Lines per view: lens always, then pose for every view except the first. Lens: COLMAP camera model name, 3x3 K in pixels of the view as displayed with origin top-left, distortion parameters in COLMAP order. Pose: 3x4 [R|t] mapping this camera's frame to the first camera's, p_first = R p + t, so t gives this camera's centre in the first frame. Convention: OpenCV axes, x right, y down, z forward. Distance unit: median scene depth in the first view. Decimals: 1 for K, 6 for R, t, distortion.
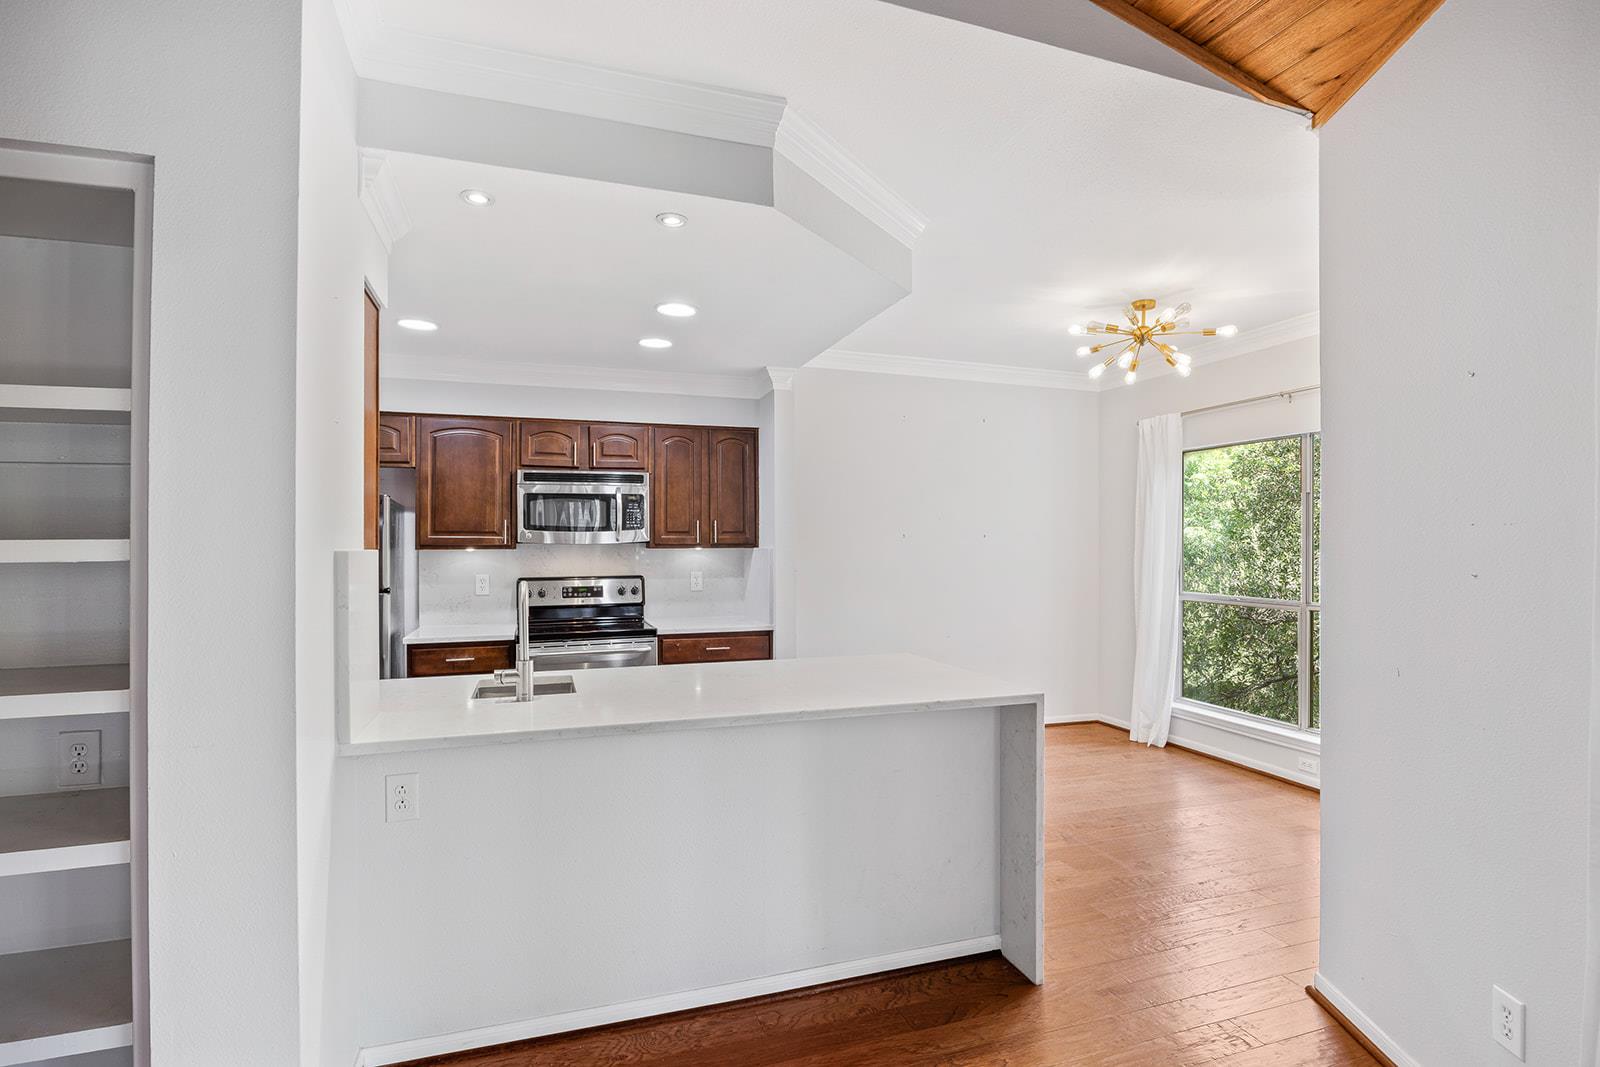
lens RADIAL K [[801.8, 0, 803.2], [0, 801.8, 547.0], [0, 0, 1]] dist [0.001174, -0.000415]
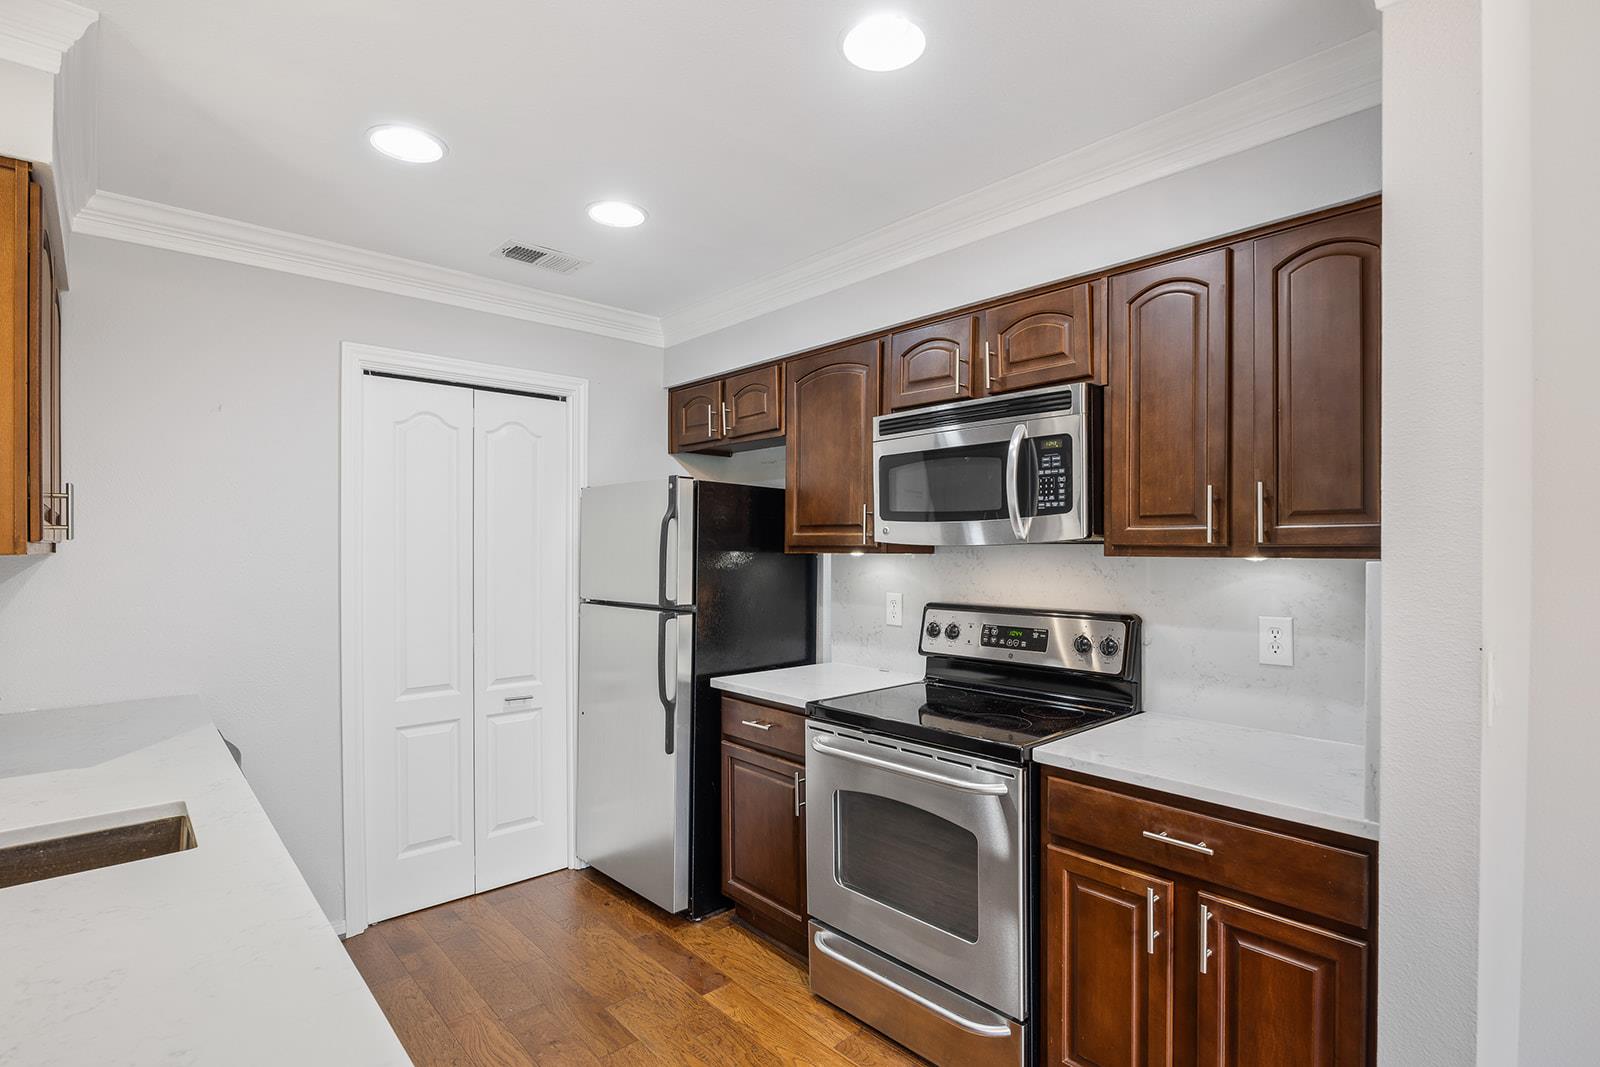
lens RADIAL K [[801.8, 0, 784.4], [0, 801.8, 547.4], [0, 0, 1]] dist [0.001174, -0.000415]
pose [[0.383412, 0.007785, -0.923544, 0.145136], [0.002137, 0.999954, 0.009316, -0.007240], [0.923575, -0.005546, 0.383378, 0.670180]]
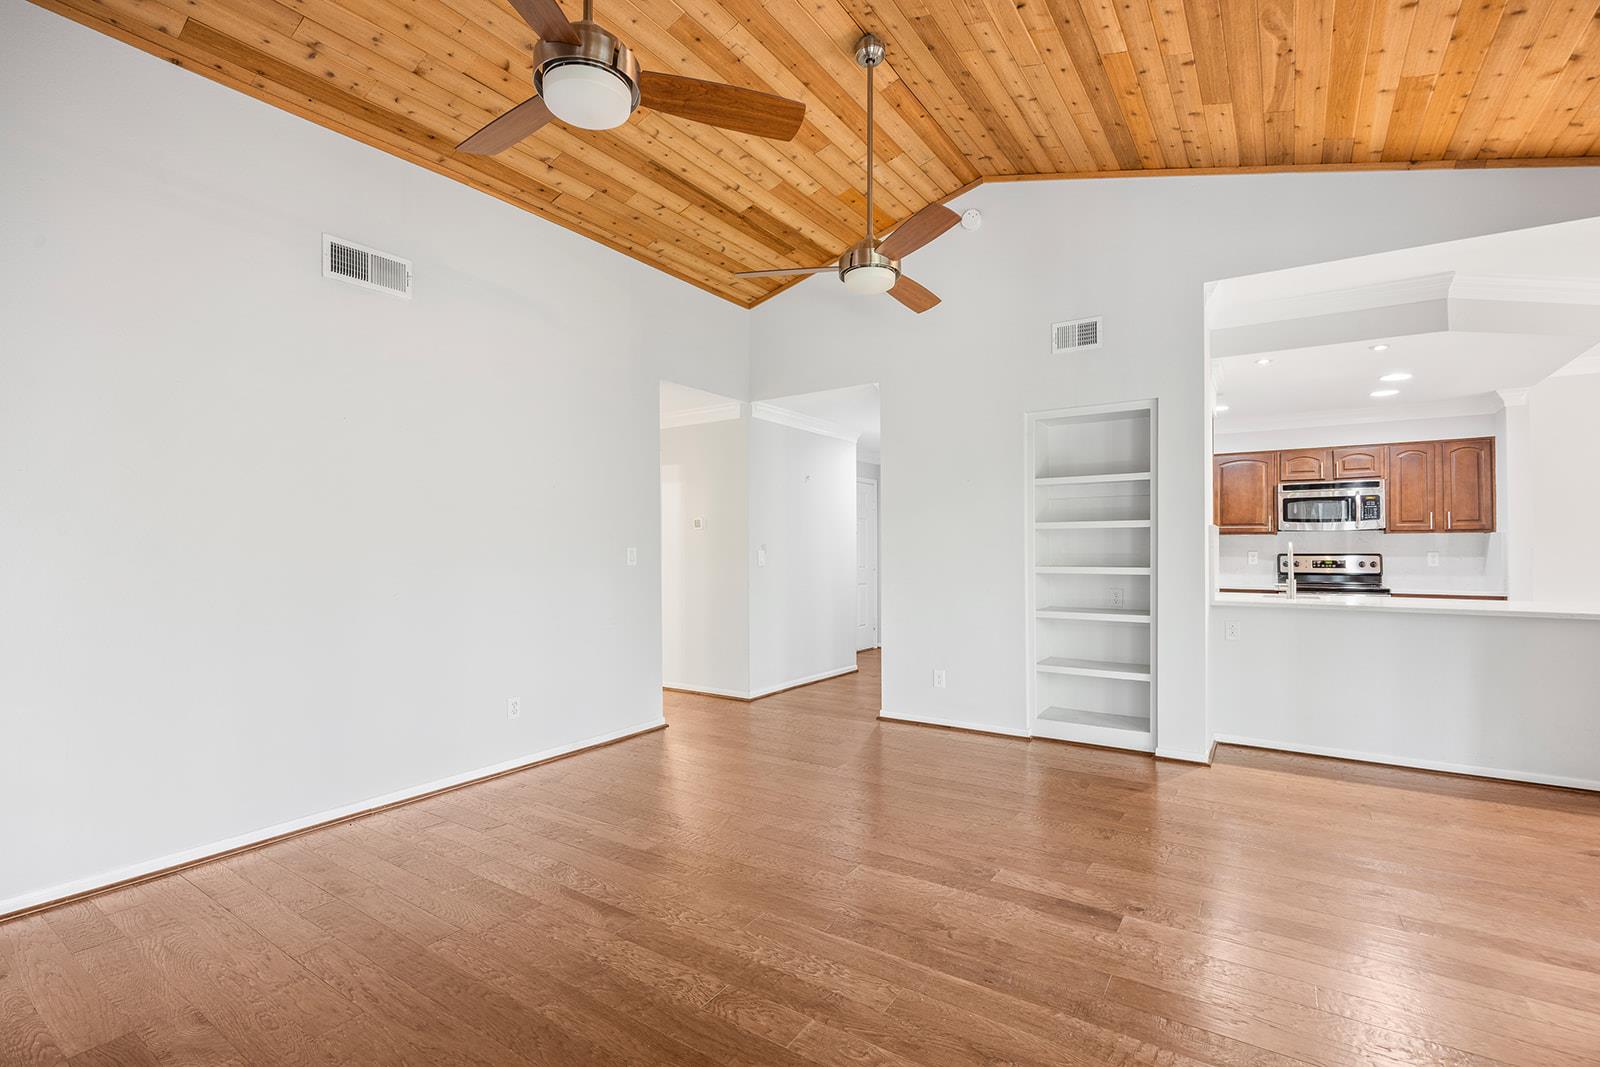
lens RADIAL K [[695.2, 0, 789.2], [0, 695.2, 543.2], [0, 0, 1]] dist [-0.021834, 0.000924]
pose [[0.585016, -0.003568, -0.811014, 0.164170], [-0.006715, 0.999935, -0.009243, 0.036452], [0.810994, 0.010853, 0.584954, -0.528858]]
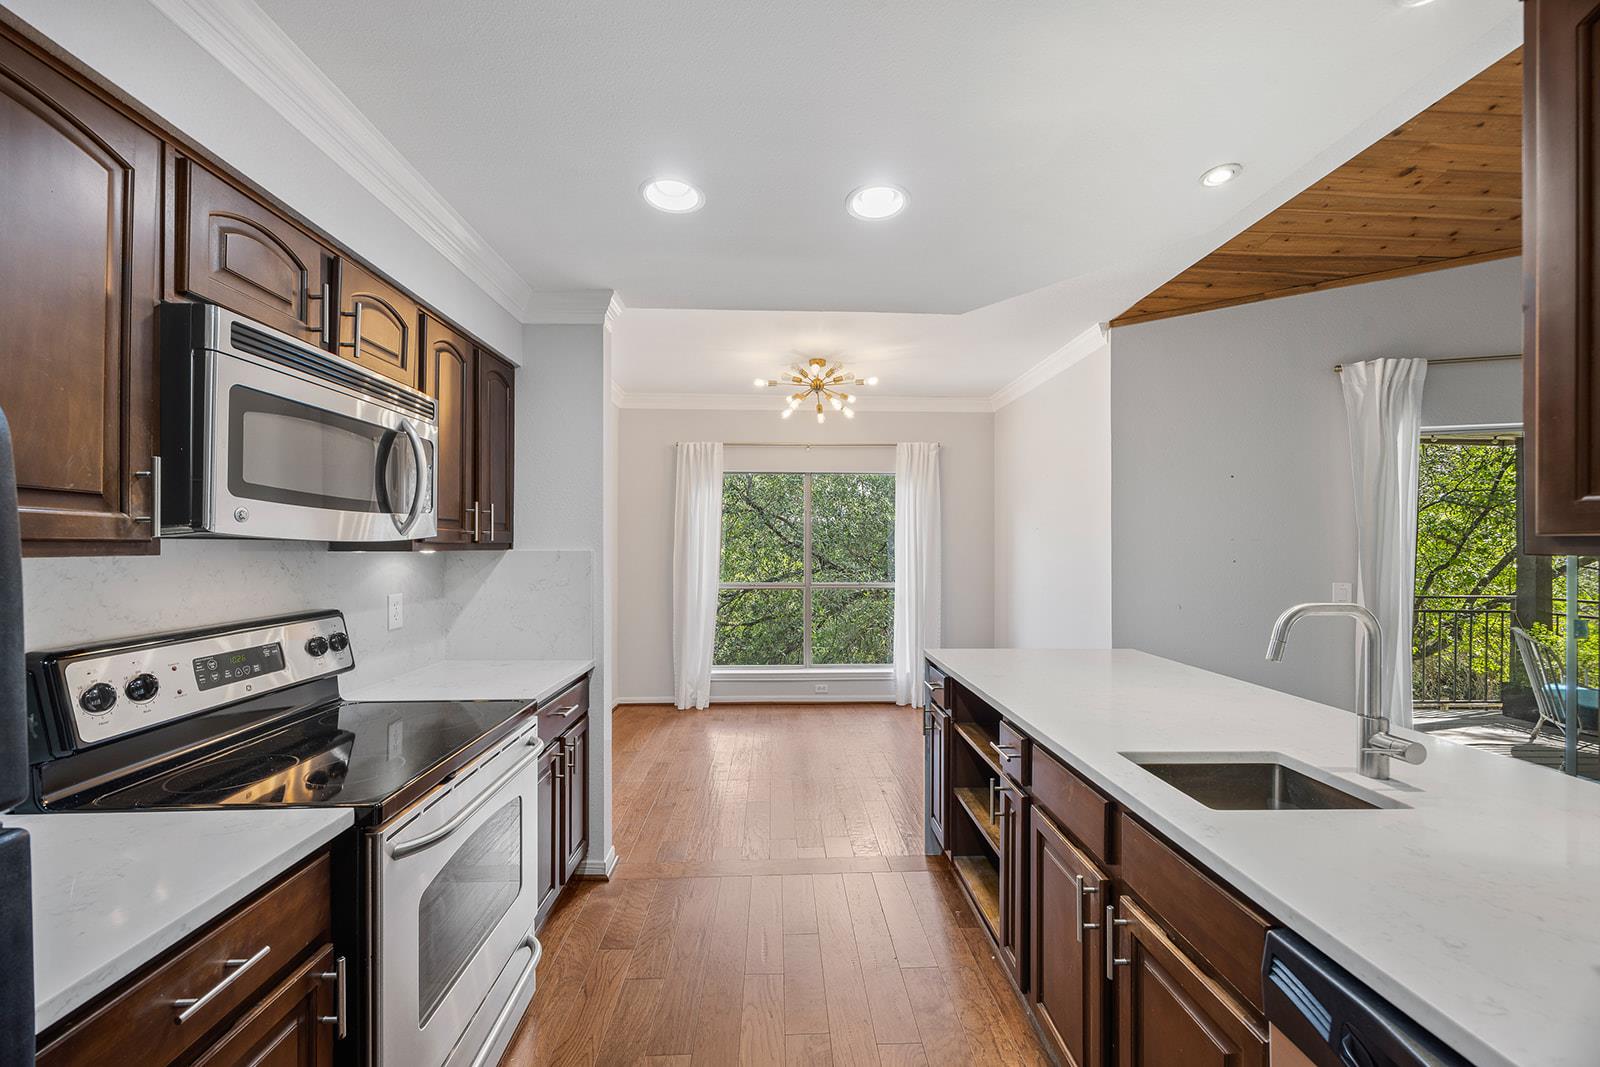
lens RADIAL K [[623.0, 0, 818.4], [0, 623.0, 545.3], [0, 0, 1]] dist [0.000671, -0.000873]
pose [[0.249086, 0.002506, 0.968478, -0.500709], [0.002485, 0.999992, -0.003227, -0.000001], [-0.968478, 0.003210, 0.249077, 0.658514]]
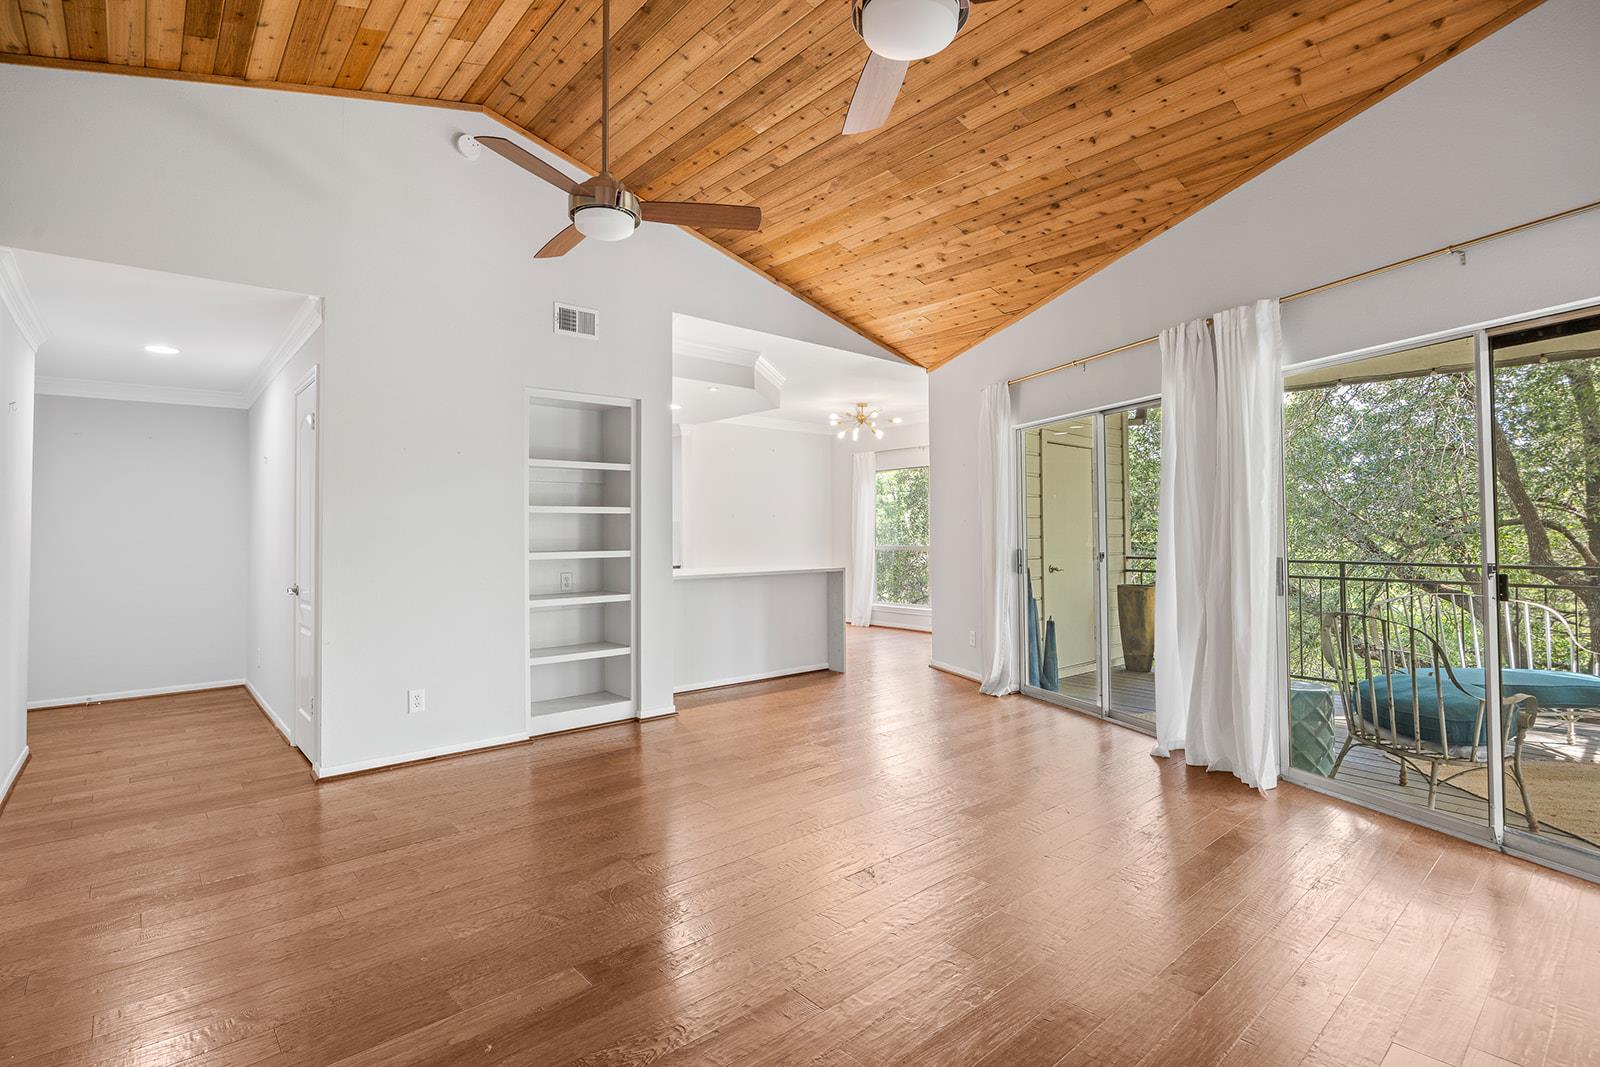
lens RADIAL K [[764.3, 0, 787.2], [0, 764.3, 500.0], [0, 0, 1]] dist [-0.015120, 0.000138]
pose [[0.935063, 0.010684, 0.354320, -0.422384], [0.005352, 0.999006, -0.044248, 0.034559], [-0.354440, 0.043271, 0.934077, -0.718807]]
